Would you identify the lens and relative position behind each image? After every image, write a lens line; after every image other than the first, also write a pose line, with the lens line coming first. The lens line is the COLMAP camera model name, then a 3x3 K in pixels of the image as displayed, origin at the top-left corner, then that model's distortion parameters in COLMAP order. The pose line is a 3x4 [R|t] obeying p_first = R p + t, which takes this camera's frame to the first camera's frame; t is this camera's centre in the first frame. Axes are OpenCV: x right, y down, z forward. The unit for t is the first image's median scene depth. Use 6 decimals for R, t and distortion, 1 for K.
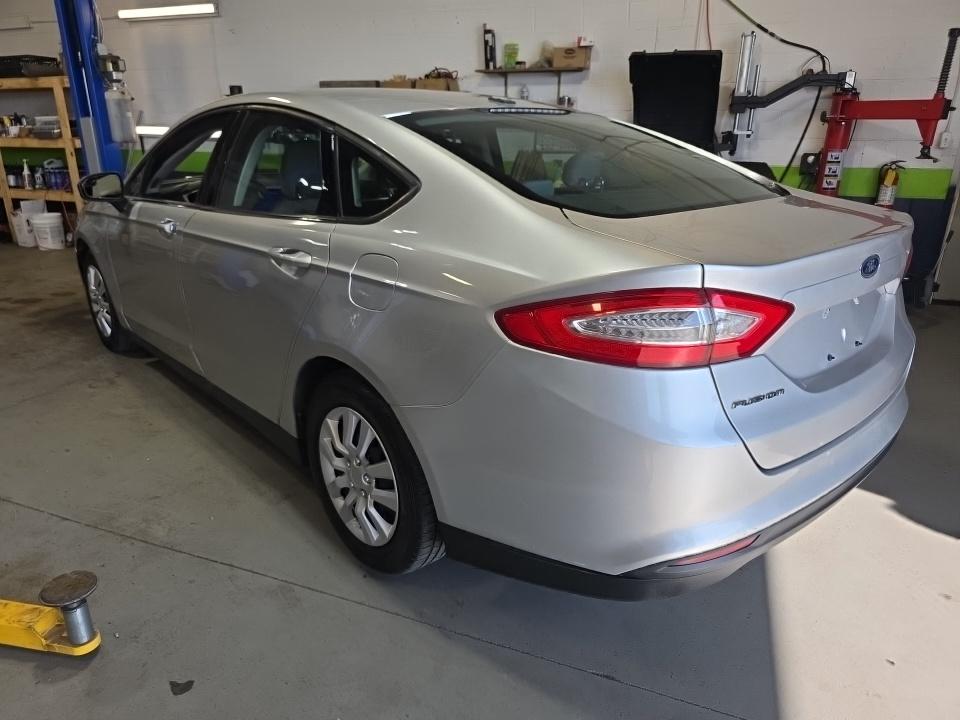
lens RADIAL K [[648.9, 0, 476.4], [0, 648.9, 357.8], [0, 0, 1]] dist [0.017245, -0.012772]
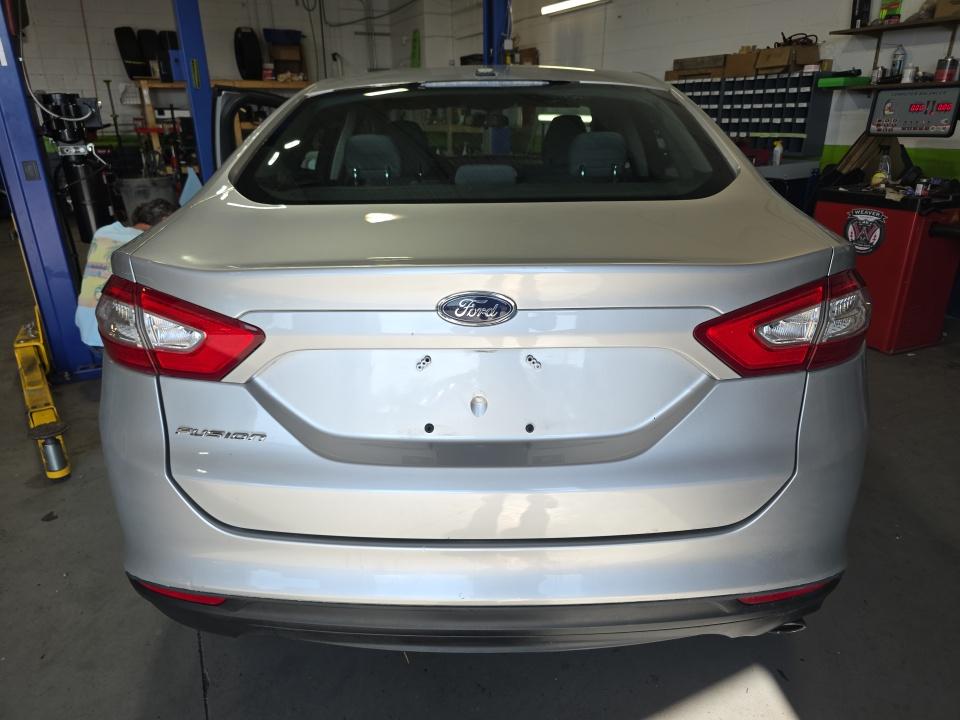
lens RADIAL K [[648.9, 0, 478.8], [0, 648.9, 365.1], [0, 0, 1]] dist [0.017245, -0.012772]
pose [[0.722498, 0.236448, -0.649683, 0.289488], [-0.218107, 0.969666, 0.110352, -0.045589], [0.656068, 0.061971, 0.752153, 0.151290]]
